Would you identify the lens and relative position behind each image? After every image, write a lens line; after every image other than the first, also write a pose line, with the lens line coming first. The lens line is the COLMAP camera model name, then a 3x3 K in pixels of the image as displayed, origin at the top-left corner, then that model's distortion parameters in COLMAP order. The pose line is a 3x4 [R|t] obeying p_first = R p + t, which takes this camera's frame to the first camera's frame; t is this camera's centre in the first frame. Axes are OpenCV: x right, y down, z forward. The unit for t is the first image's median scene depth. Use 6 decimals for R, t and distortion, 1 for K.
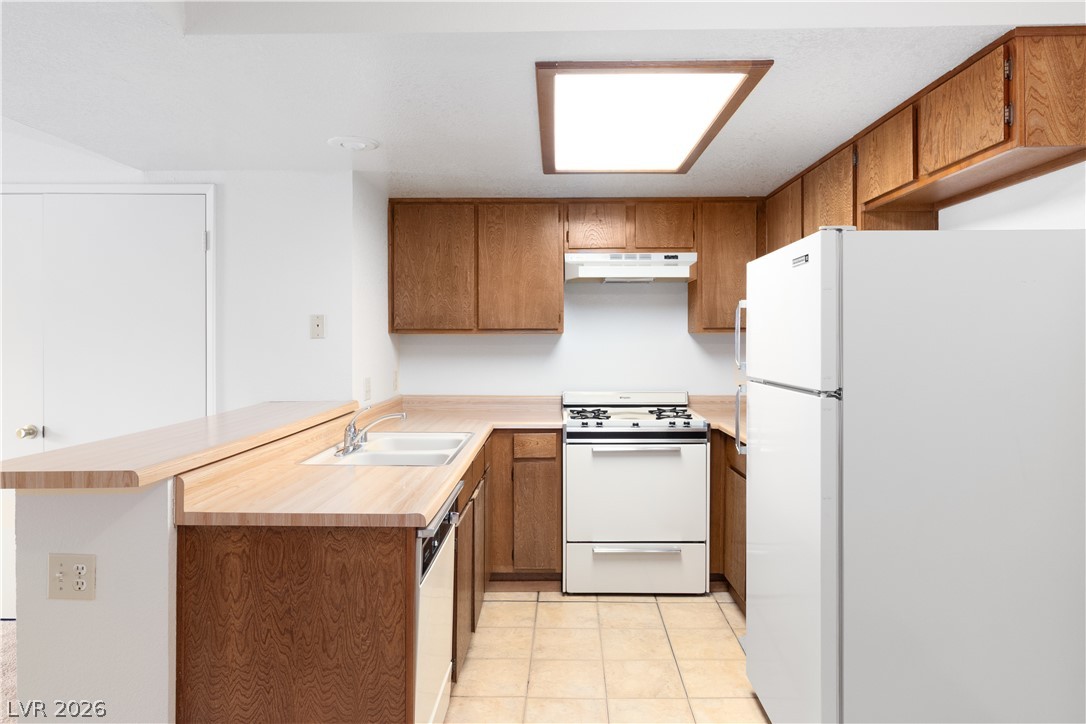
lens RADIAL K [[684.5, 0, 545.8], [0, 684.5, 313.6], [0, 0, 1]] dist [0.002238, -0.003307]
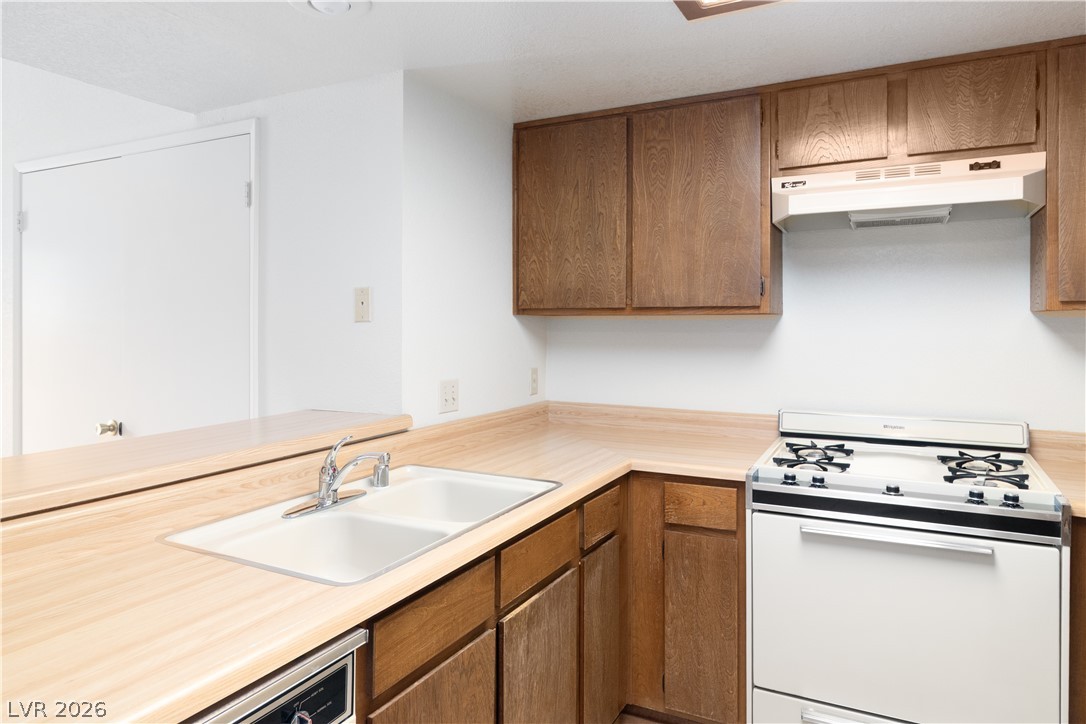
lens RADIAL K [[684.5, 0, 545.8], [0, 684.5, 313.6], [0, 0, 1]] dist [0.002238, -0.003307]
pose [[0.895857, -0.004896, -0.444317, 0.115276], [0.014797, 0.999713, 0.018820, 0.014686], [0.444097, -0.023435, 0.895672, 0.385989]]
